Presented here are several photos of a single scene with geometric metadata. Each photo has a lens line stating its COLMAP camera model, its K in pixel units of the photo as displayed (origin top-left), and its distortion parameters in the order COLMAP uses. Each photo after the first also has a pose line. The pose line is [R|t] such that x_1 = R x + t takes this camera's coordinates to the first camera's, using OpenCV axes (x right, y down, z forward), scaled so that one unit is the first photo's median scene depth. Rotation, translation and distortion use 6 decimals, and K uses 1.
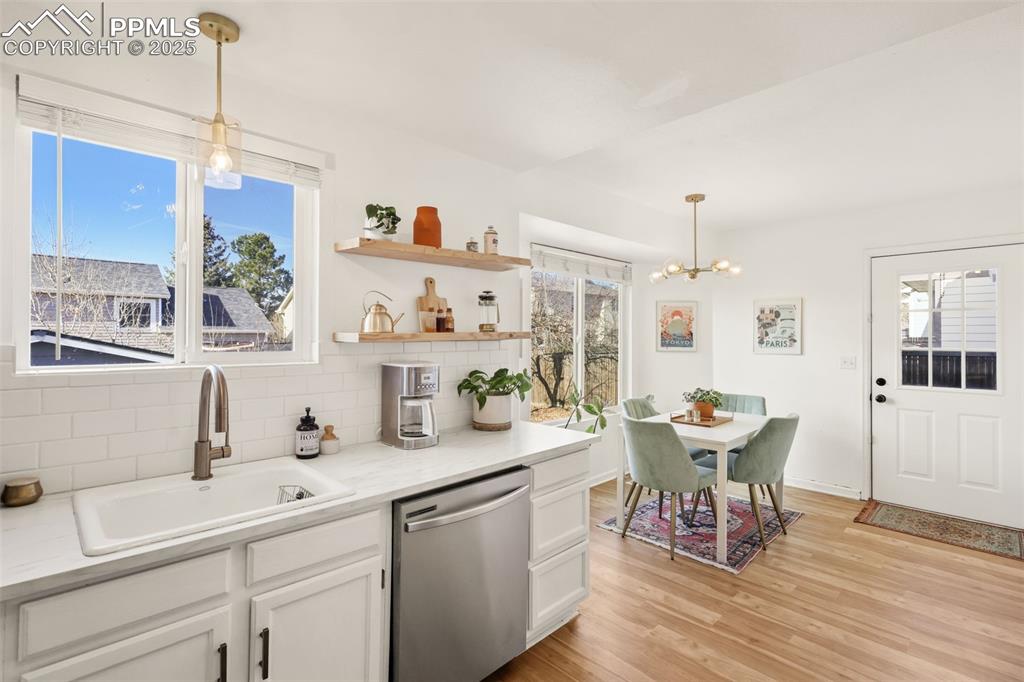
lens RADIAL K [[475.0, 0, 508.6], [0, 475.0, 337.5], [0, 0, 1]] dist [0.003516, 0.000325]
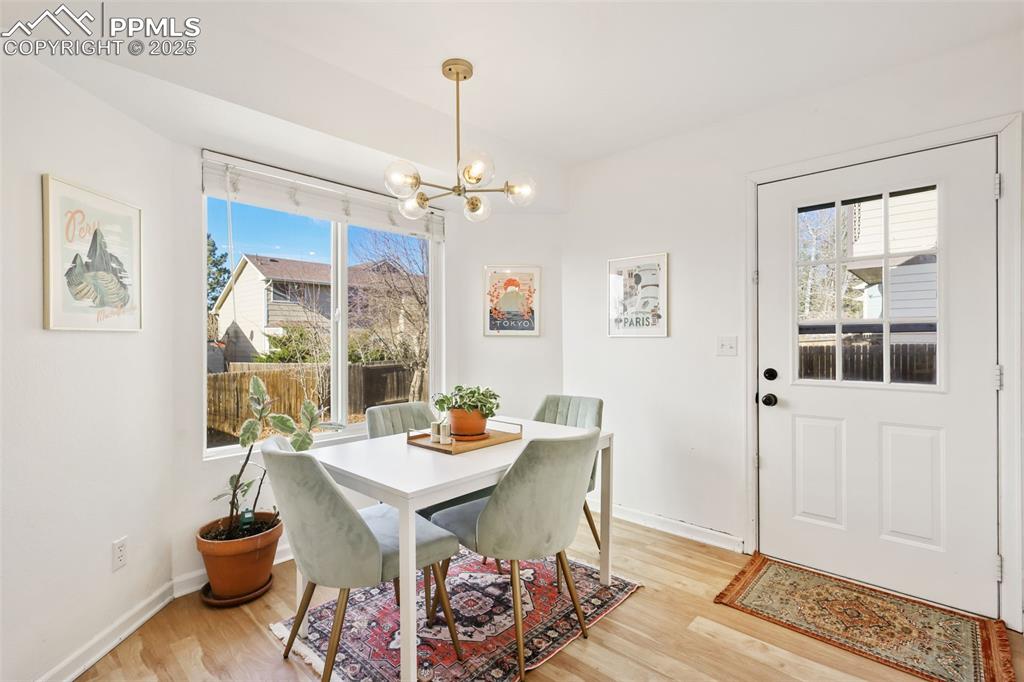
lens RADIAL K [[470.0, 0, 509.5], [0, 470.0, 344.1], [0, 0, 1]] dist [0.002997, 0.000613]
pose [[0.999013, -0.005927, 0.044019, 0.396988], [0.005735, 0.999974, 0.004483, 0.047032], [-0.044045, -0.004226, 0.999021, 0.371454]]
